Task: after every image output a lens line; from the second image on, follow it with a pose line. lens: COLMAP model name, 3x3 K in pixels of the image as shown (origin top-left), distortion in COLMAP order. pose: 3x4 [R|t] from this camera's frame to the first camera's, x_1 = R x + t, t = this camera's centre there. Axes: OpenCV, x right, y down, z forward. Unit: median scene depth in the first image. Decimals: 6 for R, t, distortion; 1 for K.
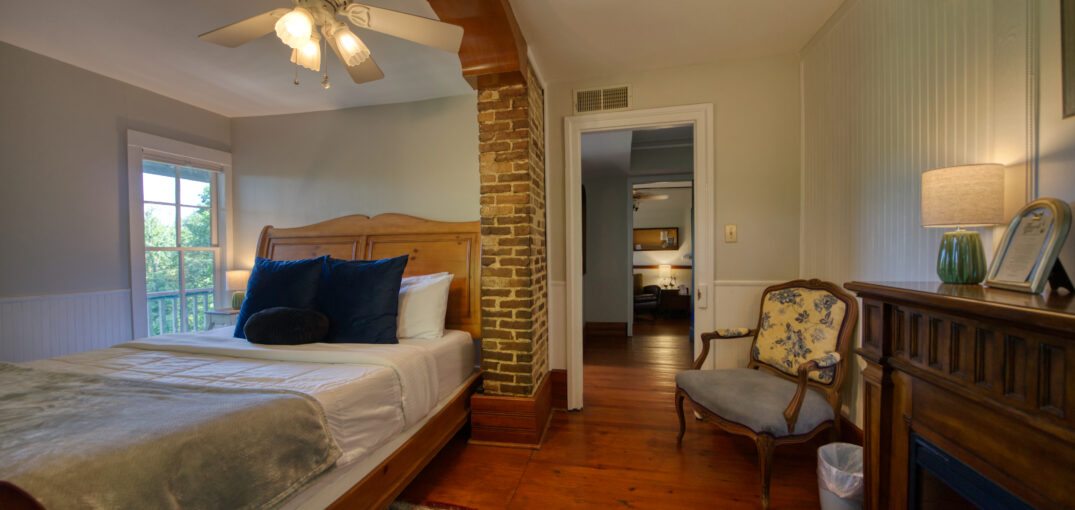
lens RADIAL K [[371.8, 0, 533.8], [0, 371.8, 257.6], [0, 0, 1]] dist [-0.023401, 0.000202]
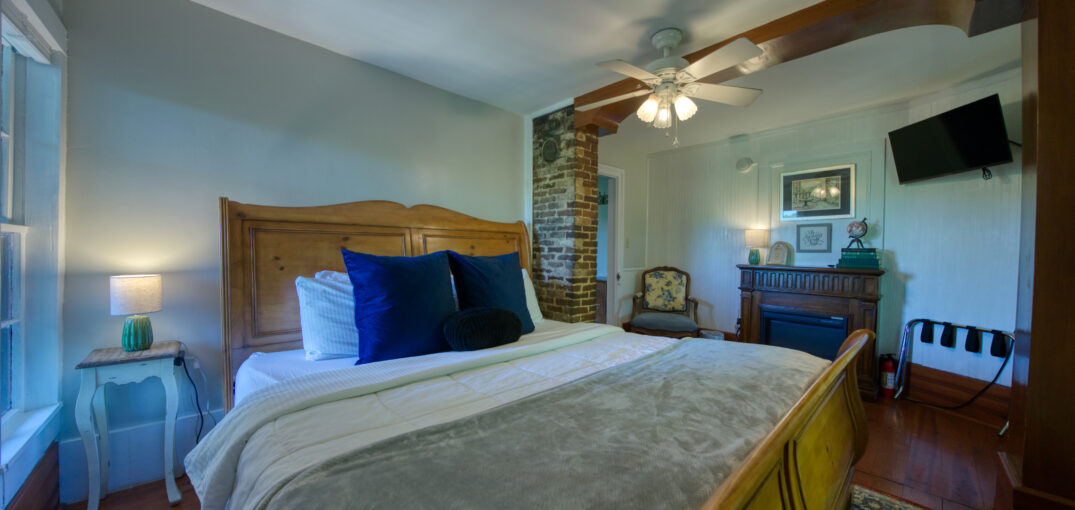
lens RADIAL K [[371.8, 0, 534.3], [0, 371.8, 257.5], [0, 0, 1]] dist [-0.023401, 0.000202]
pose [[0.559390, 0.004603, 0.828892, -1.353579], [-0.004474, 0.999987, -0.002534, 0.014313], [-0.828892, -0.002291, 0.559403, 0.376576]]
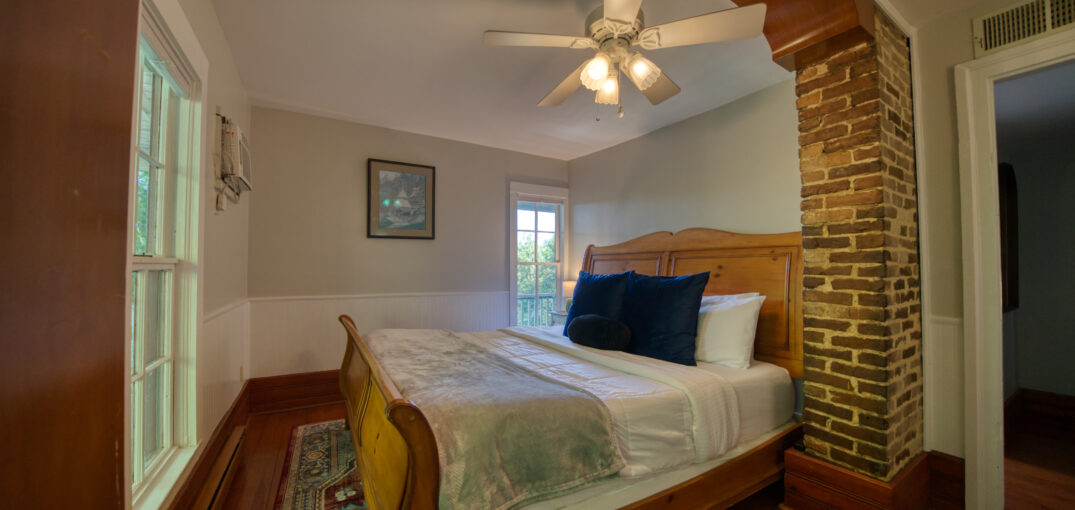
lens RADIAL K [[371.8, 0, 533.5], [0, 371.8, 258.1], [0, 0, 1]] dist [-0.023401, 0.000202]
pose [[0.692688, -0.005098, -0.721219, 0.025820], [-0.023088, 0.999306, -0.029239, -0.004642], [0.720867, 0.036904, 0.692090, 0.045622]]
